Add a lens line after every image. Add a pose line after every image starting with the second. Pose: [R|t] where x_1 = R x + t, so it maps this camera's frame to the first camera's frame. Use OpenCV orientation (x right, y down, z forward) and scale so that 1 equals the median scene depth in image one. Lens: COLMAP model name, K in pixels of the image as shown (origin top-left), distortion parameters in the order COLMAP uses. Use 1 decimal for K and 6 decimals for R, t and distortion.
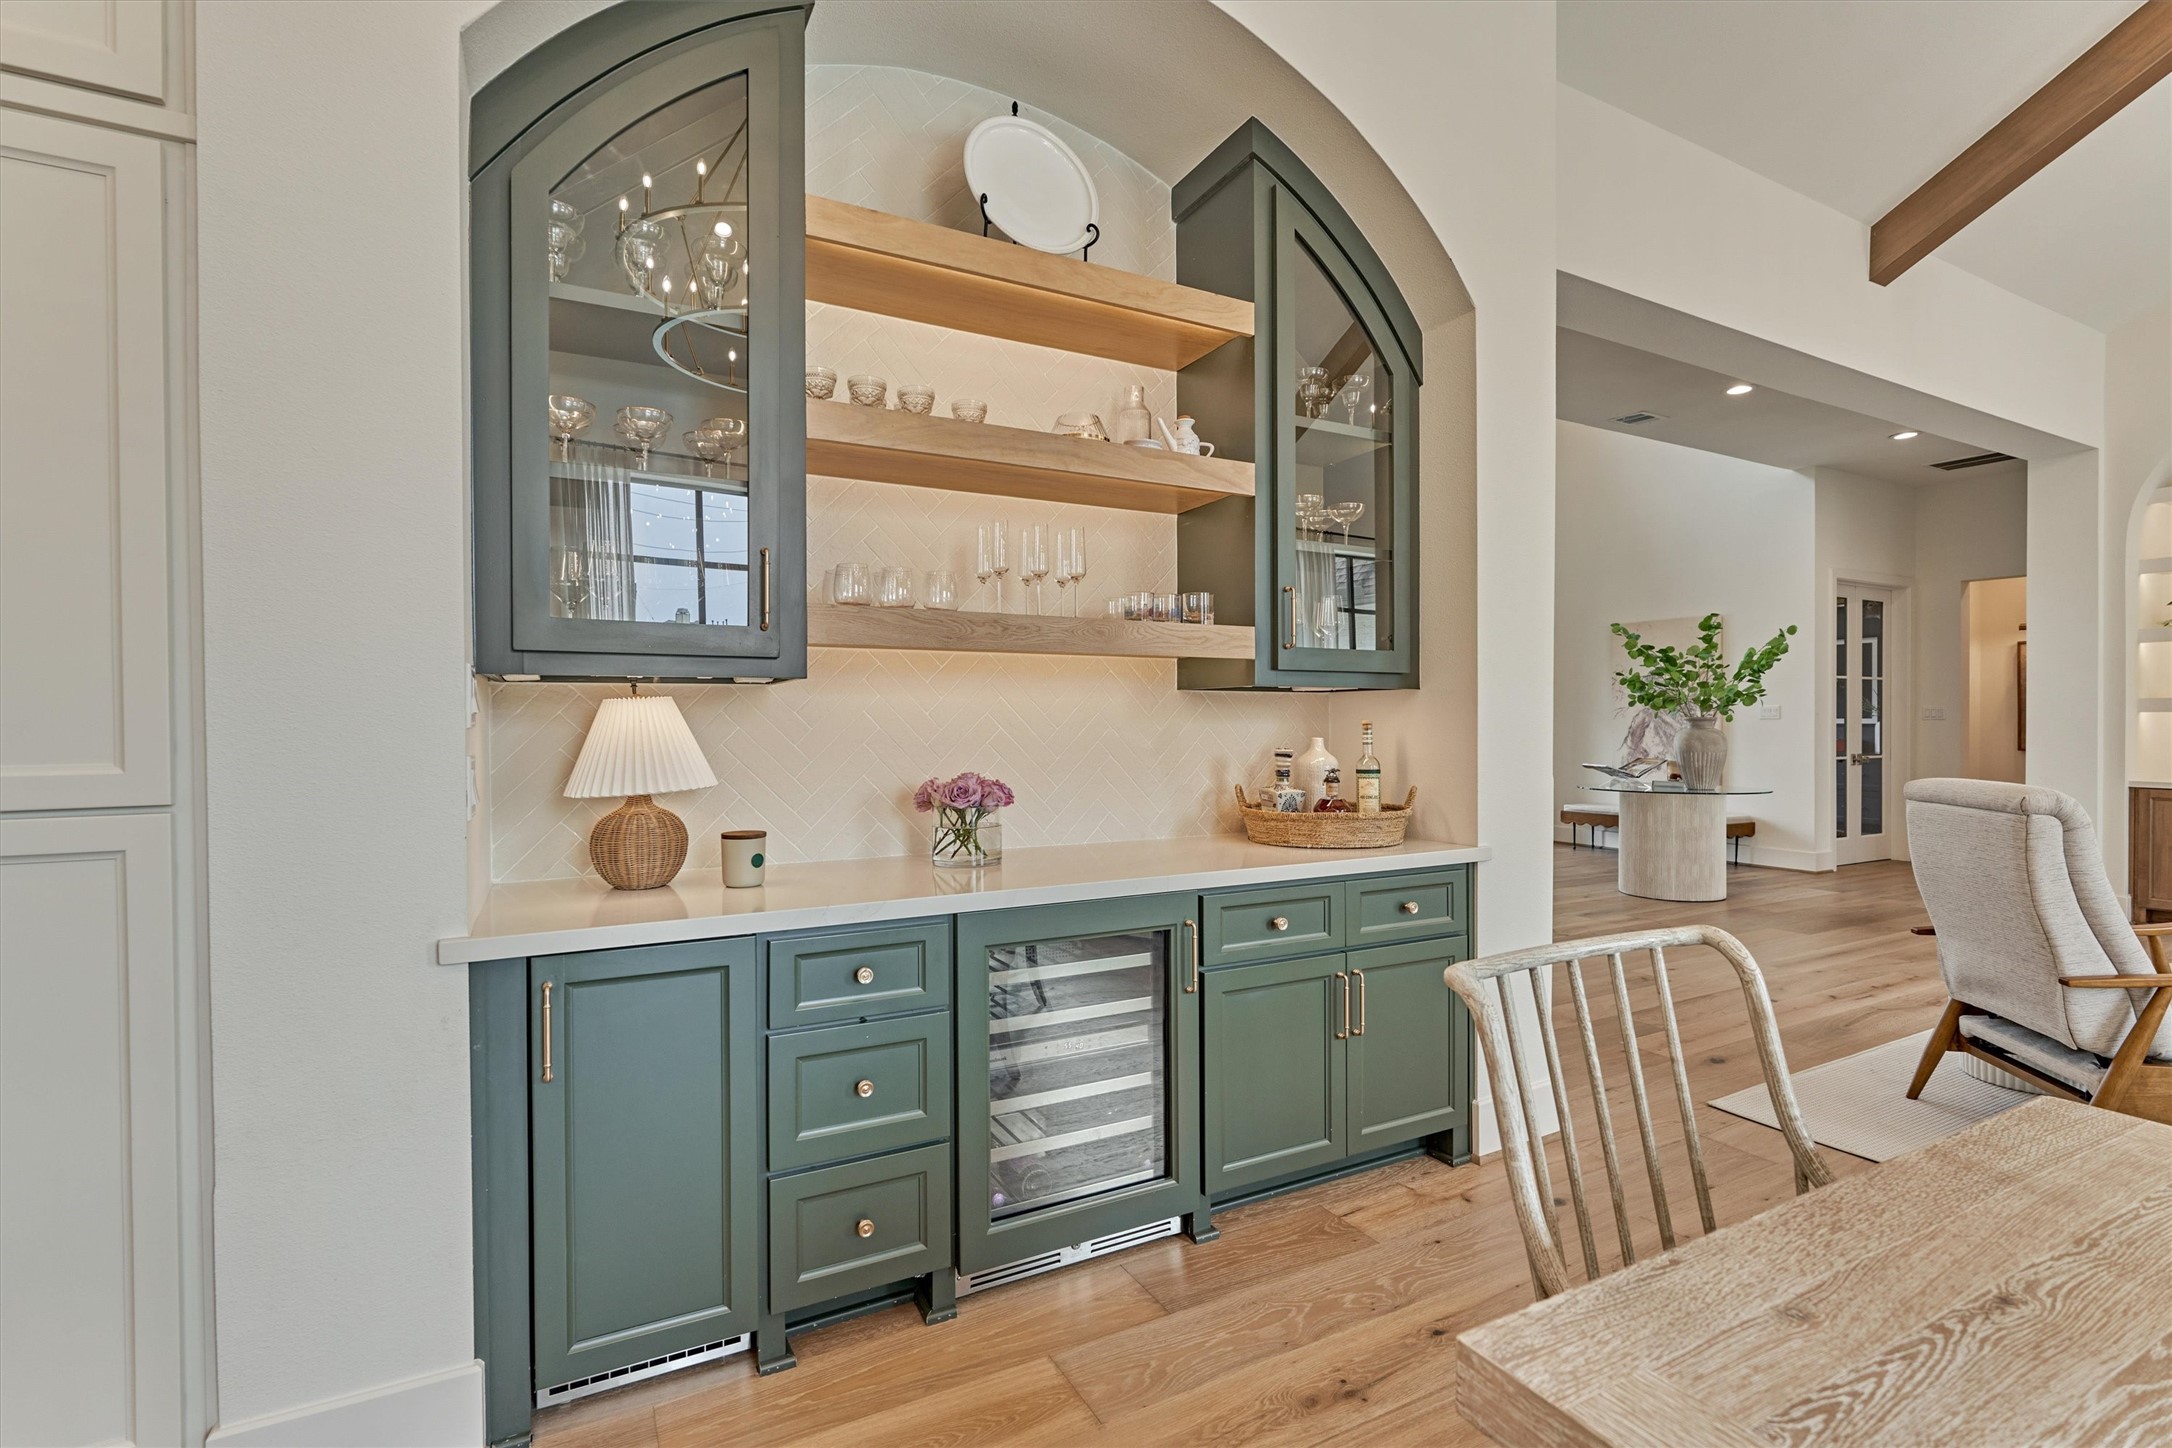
lens RADIAL K [[1011.6, 0, 1086.0], [0, 1011.6, 724.0], [0, 0, 1]] dist [-0.001062, -0.000376]
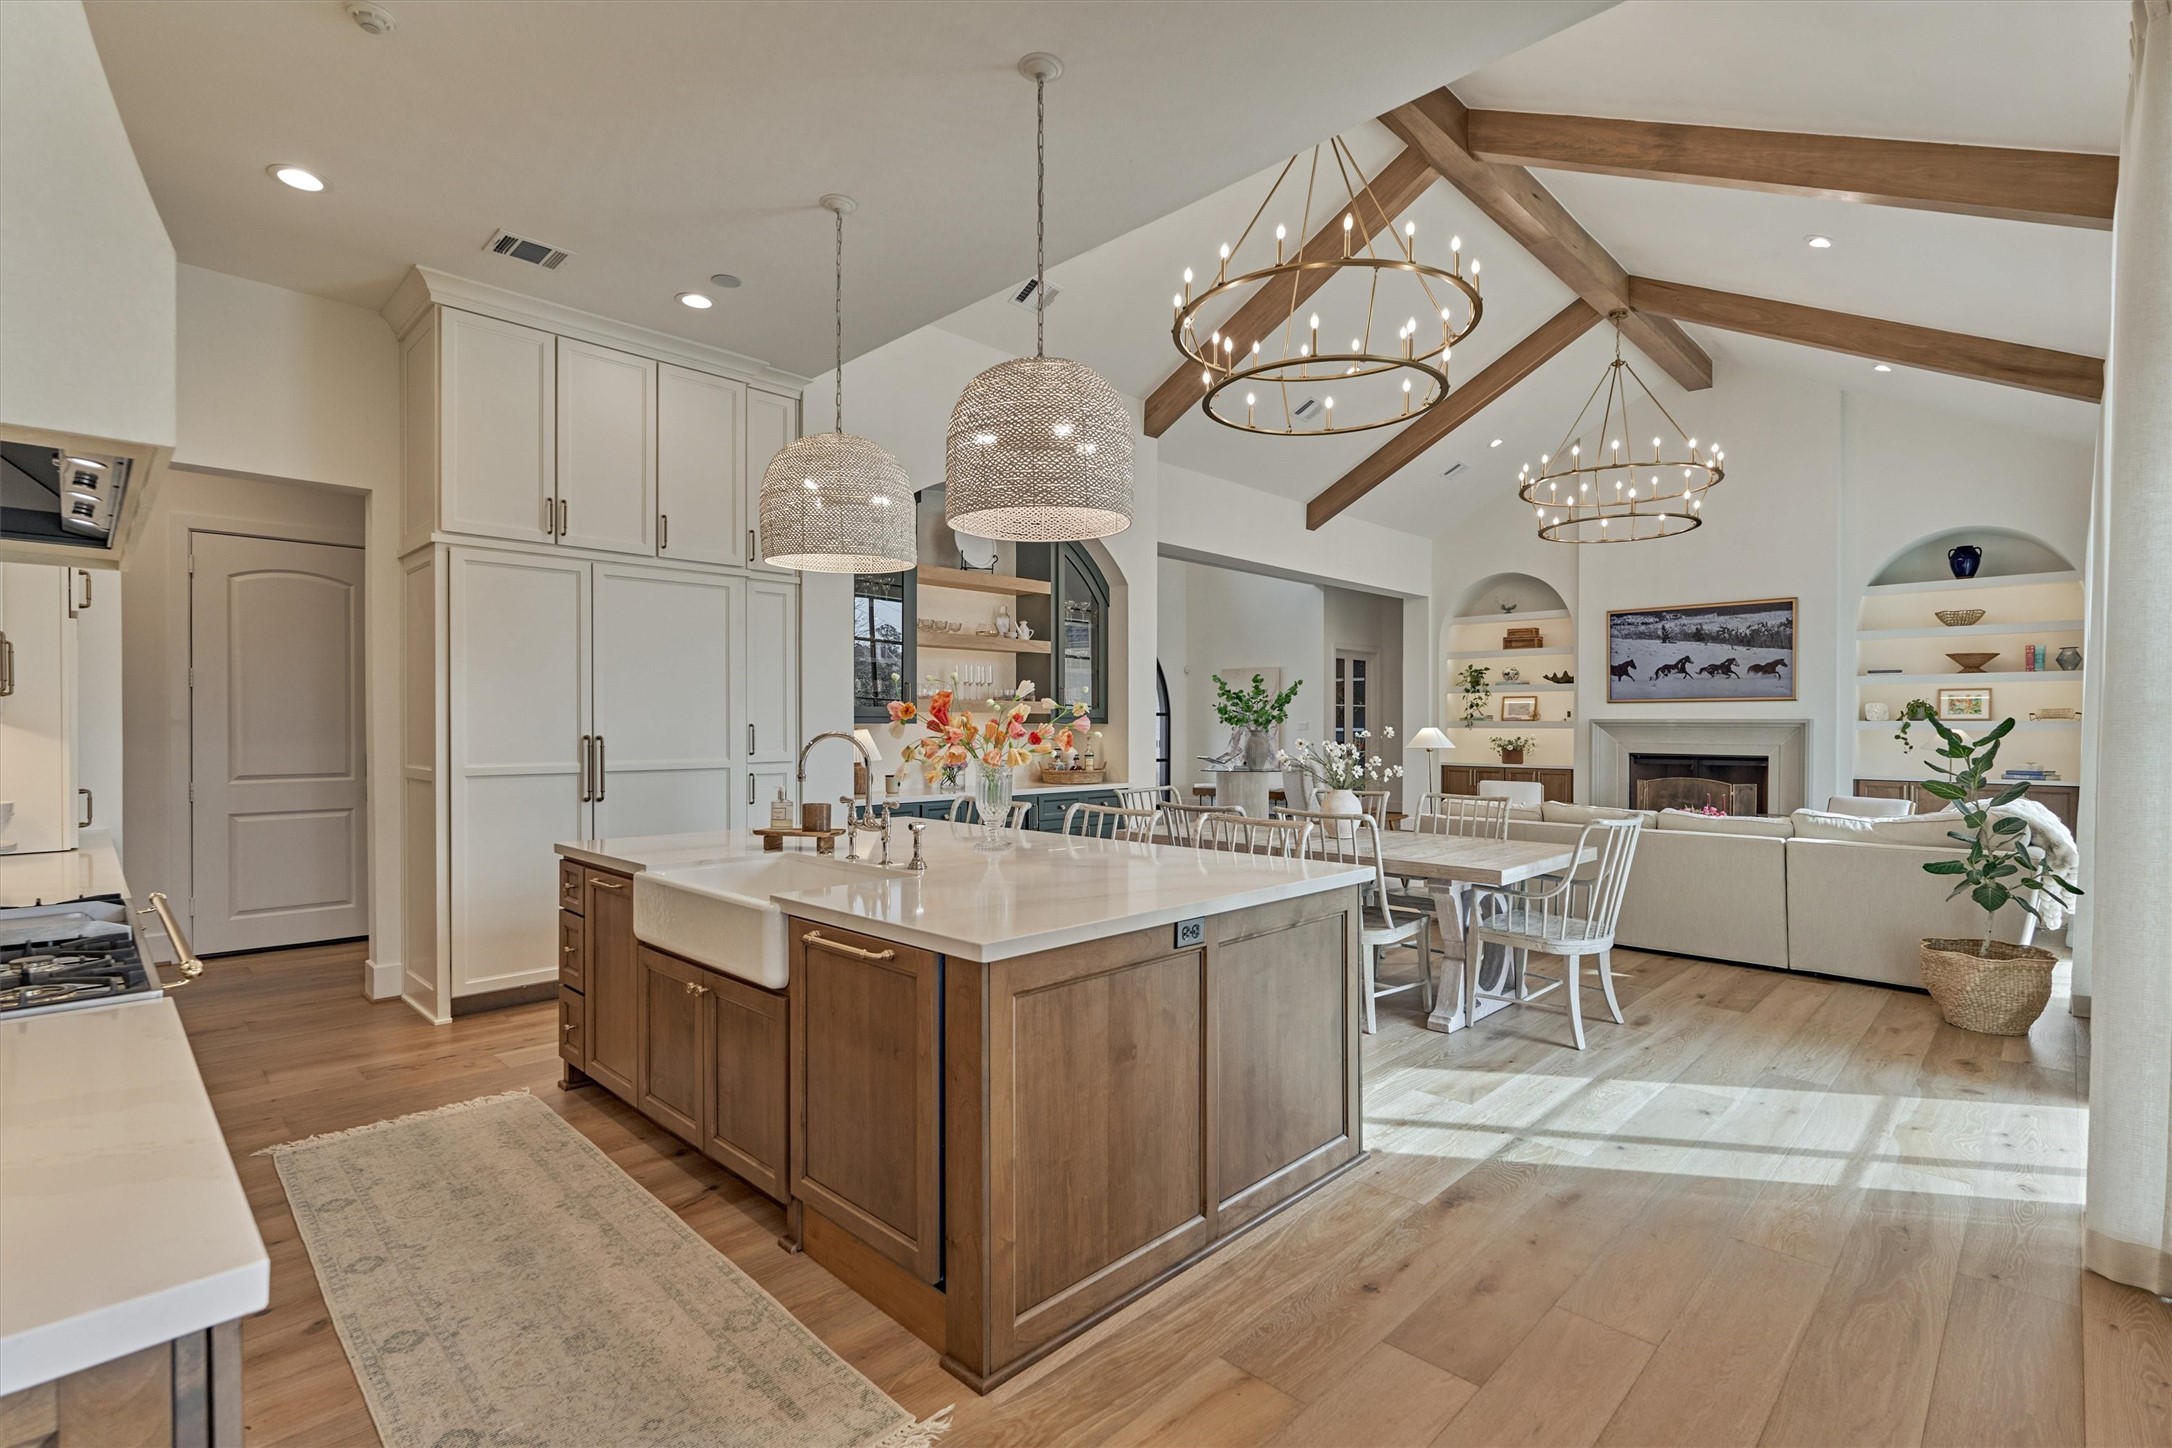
lens RADIAL K [[1011.6, 0, 1086.0], [0, 1011.6, 724.0], [0, 0, 1]] dist [-0.001062, -0.000376]
pose [[0.956323, 0.000944, 0.292310, -0.216134], [-0.000106, 0.999996, -0.002883, -0.011946], [-0.292312, 0.002726, 0.956319, -0.656260]]
